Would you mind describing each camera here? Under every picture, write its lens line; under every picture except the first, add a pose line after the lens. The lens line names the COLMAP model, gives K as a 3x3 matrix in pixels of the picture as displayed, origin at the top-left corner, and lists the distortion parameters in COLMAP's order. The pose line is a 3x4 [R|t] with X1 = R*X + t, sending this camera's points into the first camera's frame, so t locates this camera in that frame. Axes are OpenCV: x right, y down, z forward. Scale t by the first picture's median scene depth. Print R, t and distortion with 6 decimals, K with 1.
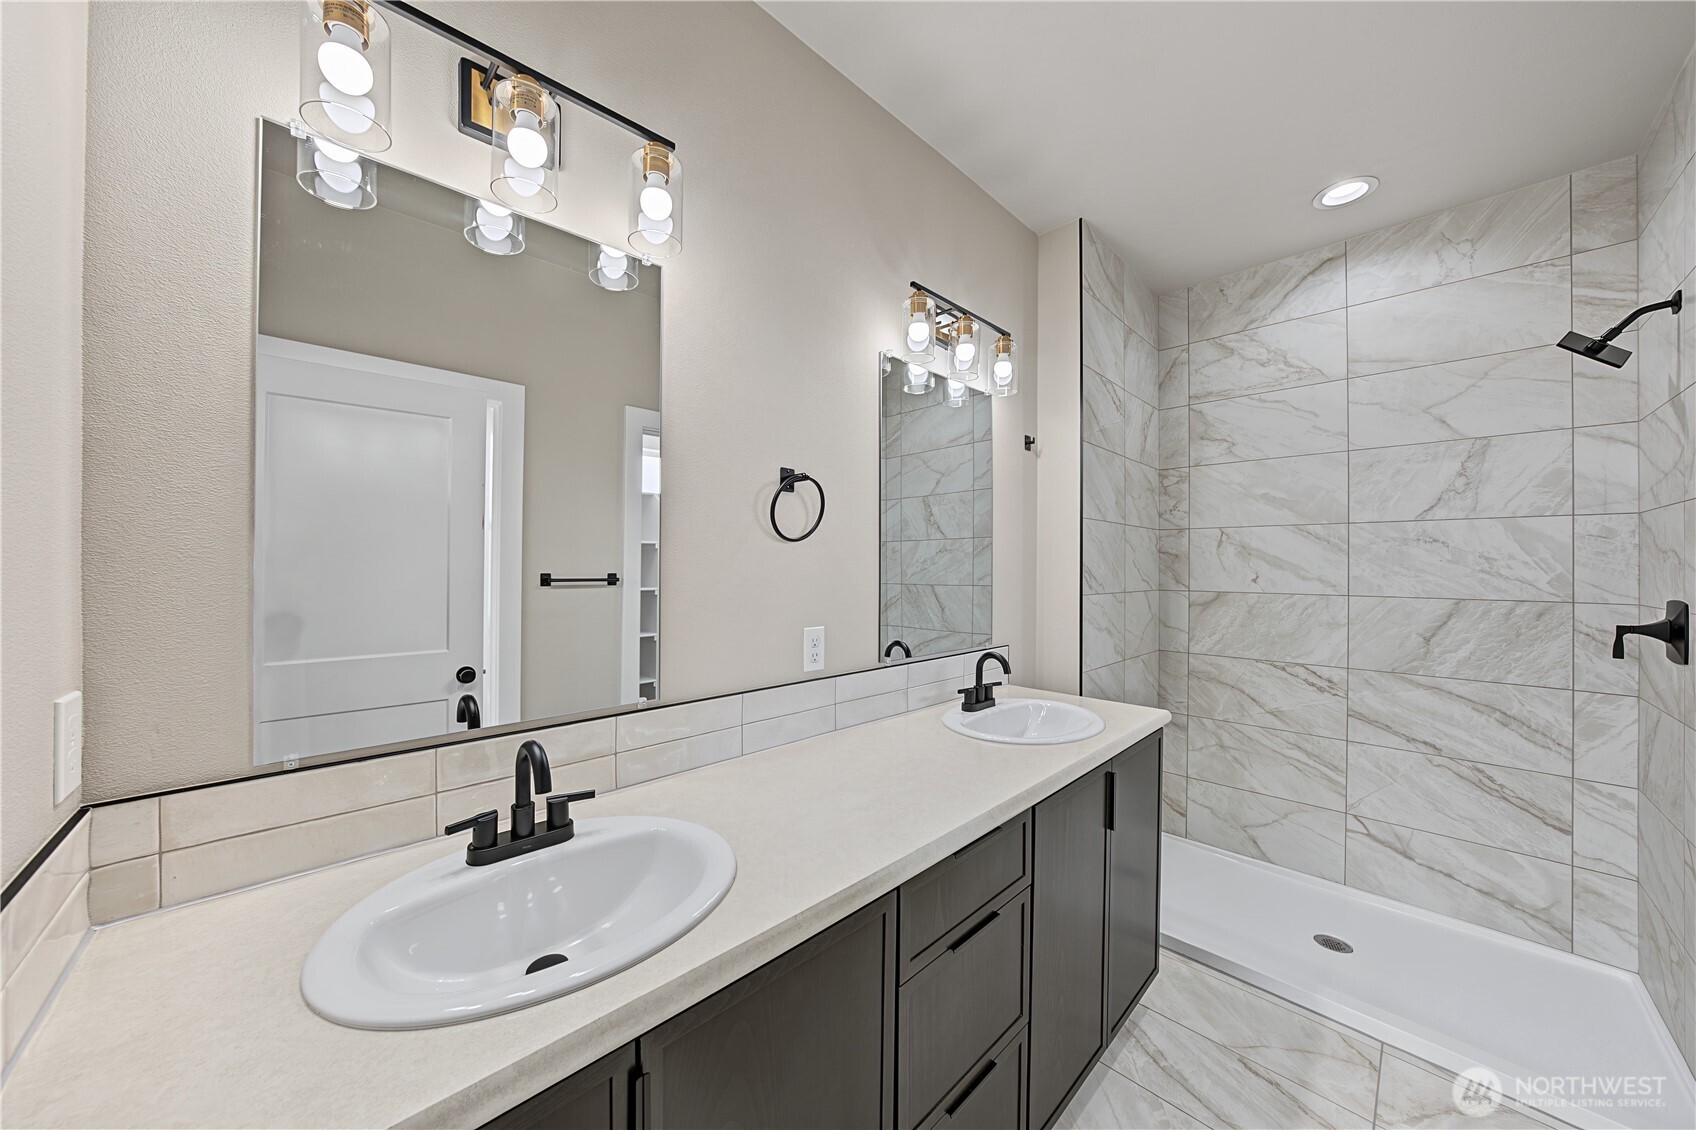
lens RADIAL K [[583.8, 0, 849.5], [0, 583.8, 563.2], [0, 0, 1]] dist [-0.027854, 0.006209]
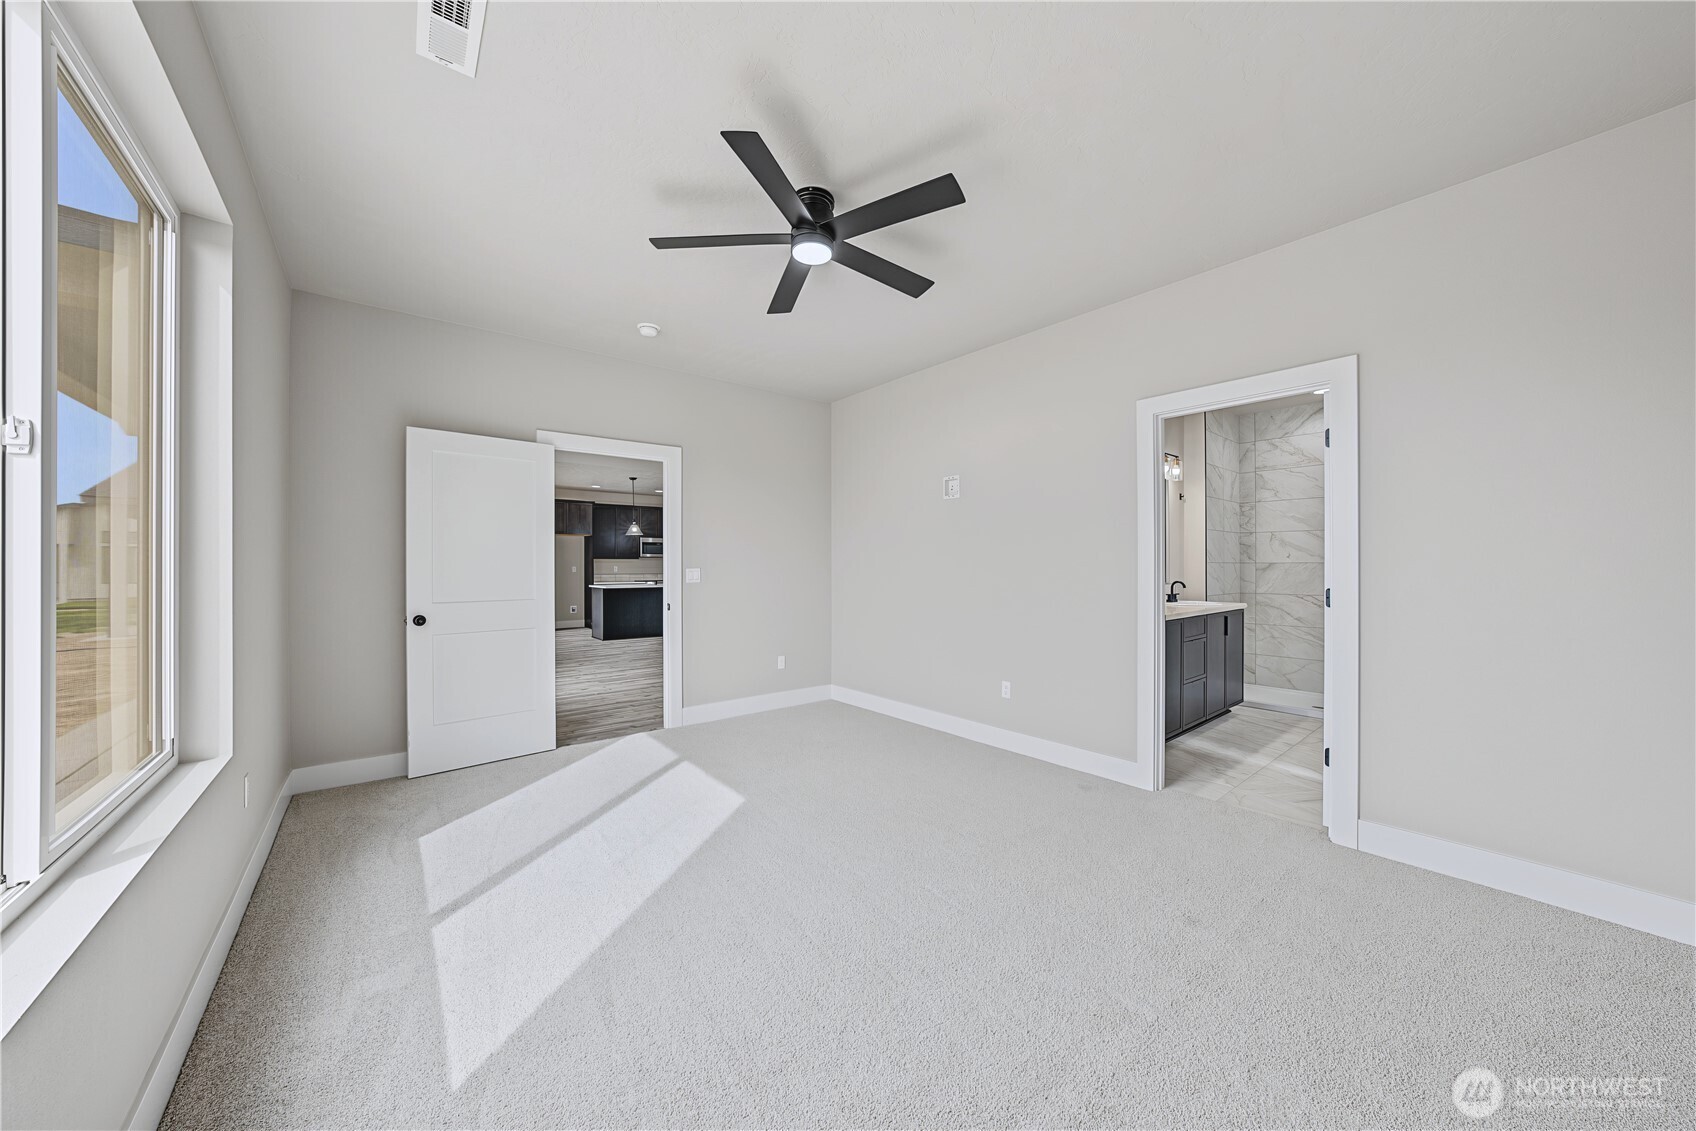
lens RADIAL K [[583.8, 0, 855.8], [0, 583.8, 567.4], [0, 0, 1]] dist [-0.027854, 0.006209]
pose [[0.996239, -0.008636, -0.086218, -0.705808], [0.009051, 0.999949, 0.004420, 0.045855], [0.086175, -0.005184, 0.996267, -1.259821]]
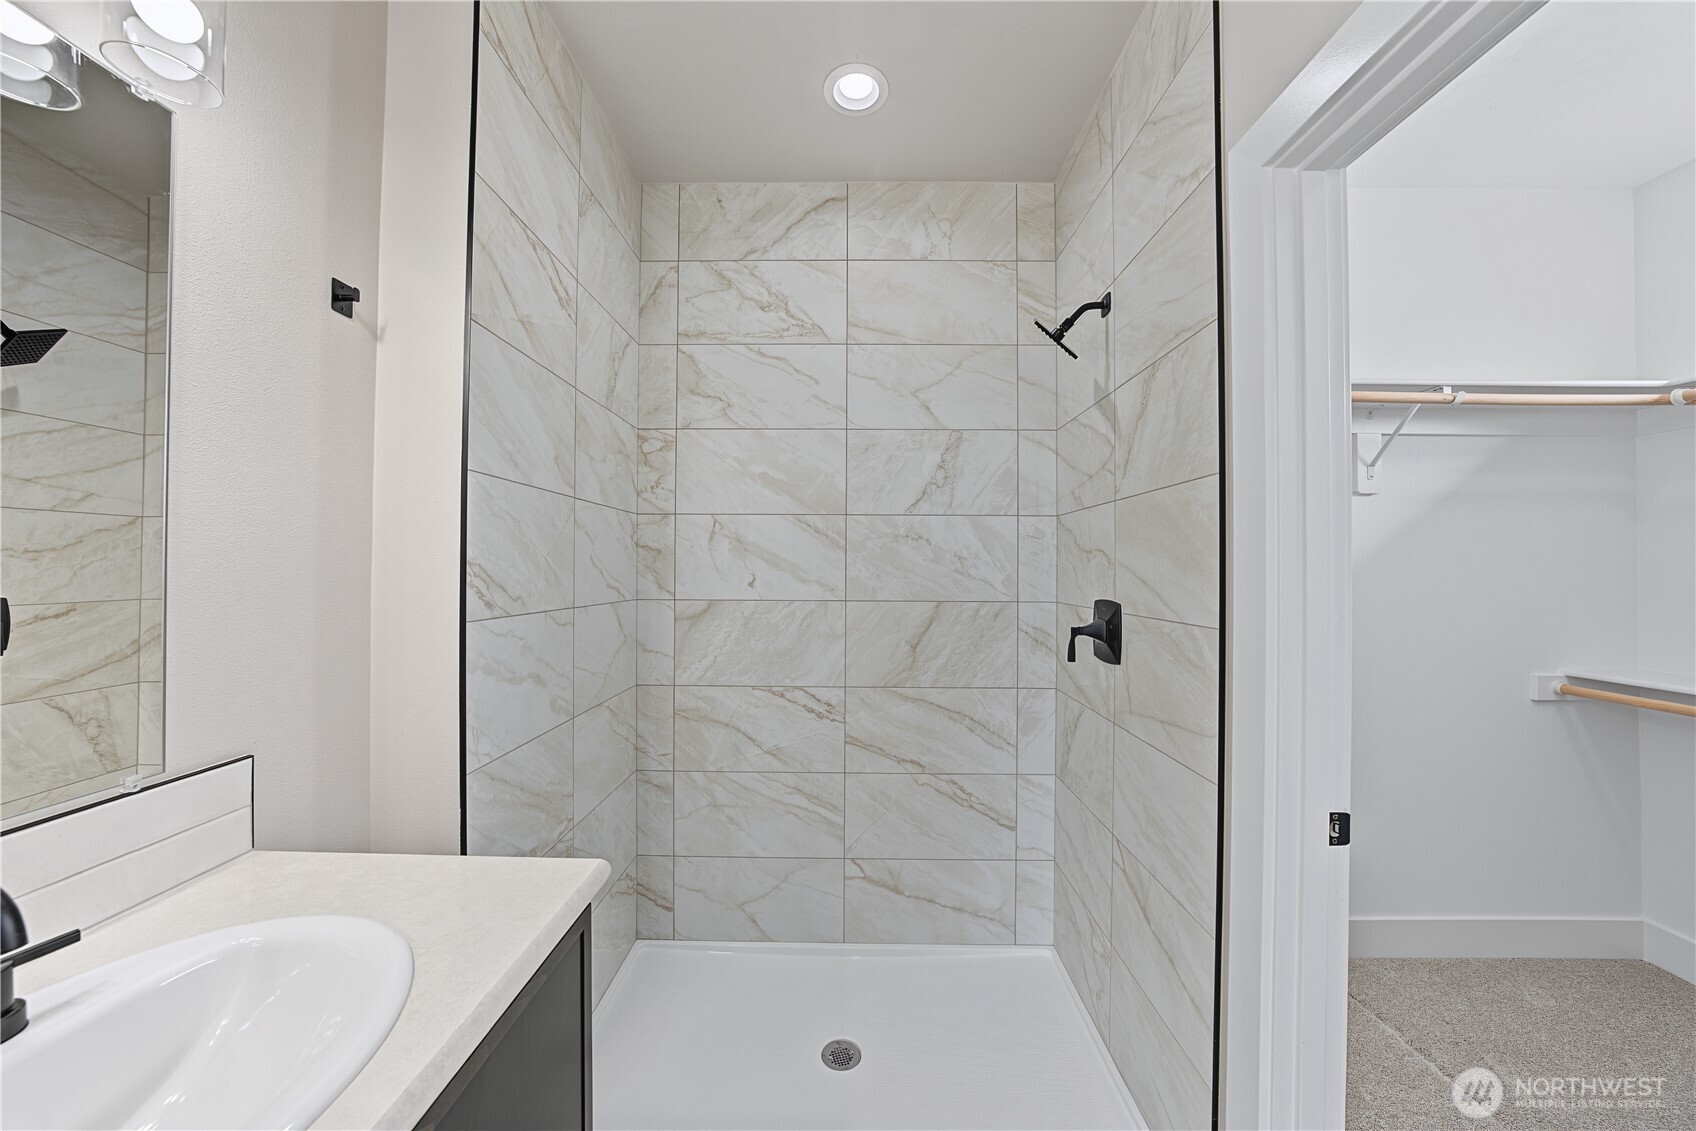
lens RADIAL K [[583.8, 0, 851.4], [0, 583.8, 564.7], [0, 0, 1]] dist [-0.027854, 0.006209]
pose [[0.708629, 0.003042, 0.705575, 0.251479], [-0.004141, 0.999991, -0.000151, 0.003585], [-0.705570, -0.002815, 0.708635, 0.359265]]
